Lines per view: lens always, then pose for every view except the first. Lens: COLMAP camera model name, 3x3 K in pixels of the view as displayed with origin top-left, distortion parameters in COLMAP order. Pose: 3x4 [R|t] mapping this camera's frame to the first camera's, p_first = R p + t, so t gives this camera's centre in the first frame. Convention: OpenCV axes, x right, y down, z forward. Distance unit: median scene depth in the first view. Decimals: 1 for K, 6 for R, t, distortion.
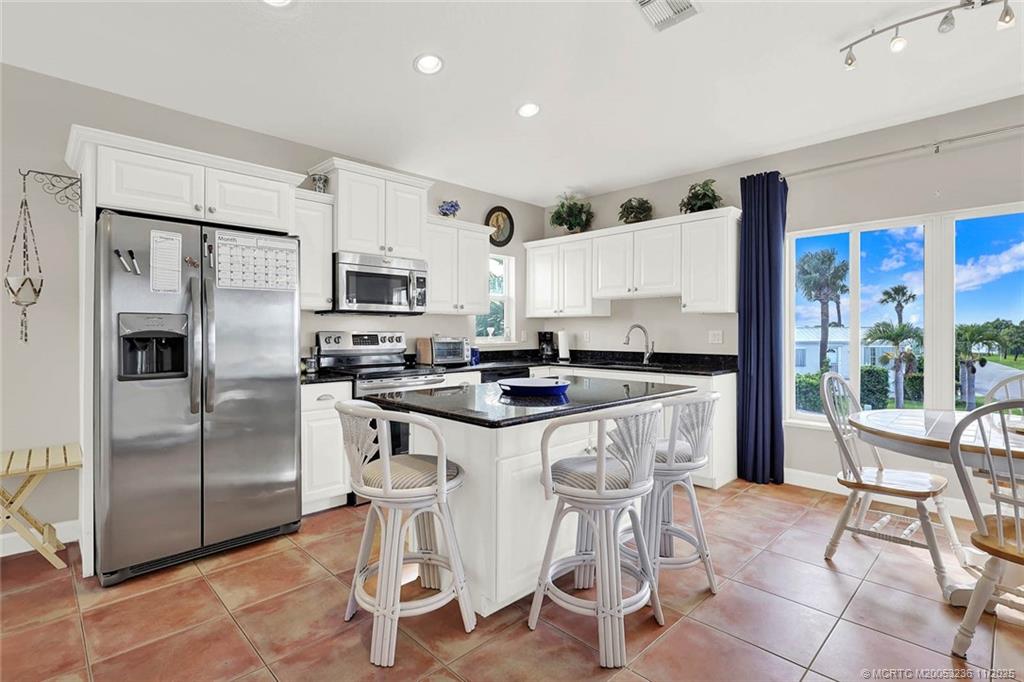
lens RADIAL K [[496.2, 0, 517.8], [0, 496.2, 336.0], [0, 0, 1]] dist [-0.000009, 0.002581]
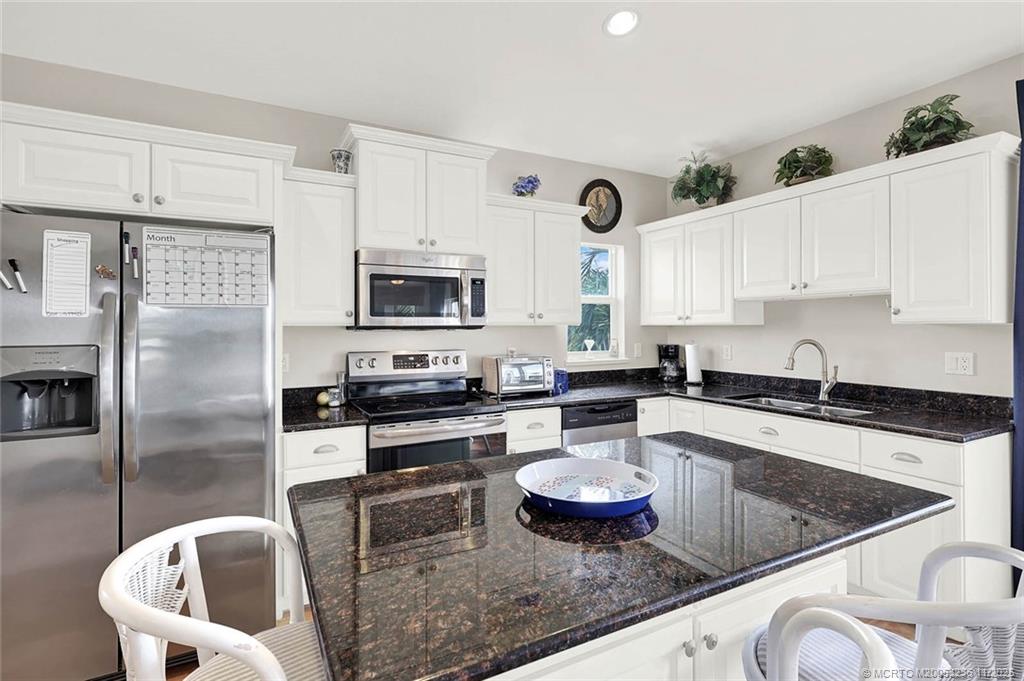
lens RADIAL K [[496.2, 0, 514.4], [0, 496.2, 326.1], [0, 0, 1]] dist [-0.000009, 0.002581]
pose [[0.955763, -0.004246, -0.294106, 0.071639], [0.001351, 0.999949, -0.010048, -0.037976], [0.294134, 0.009206, 0.955720, 0.295290]]
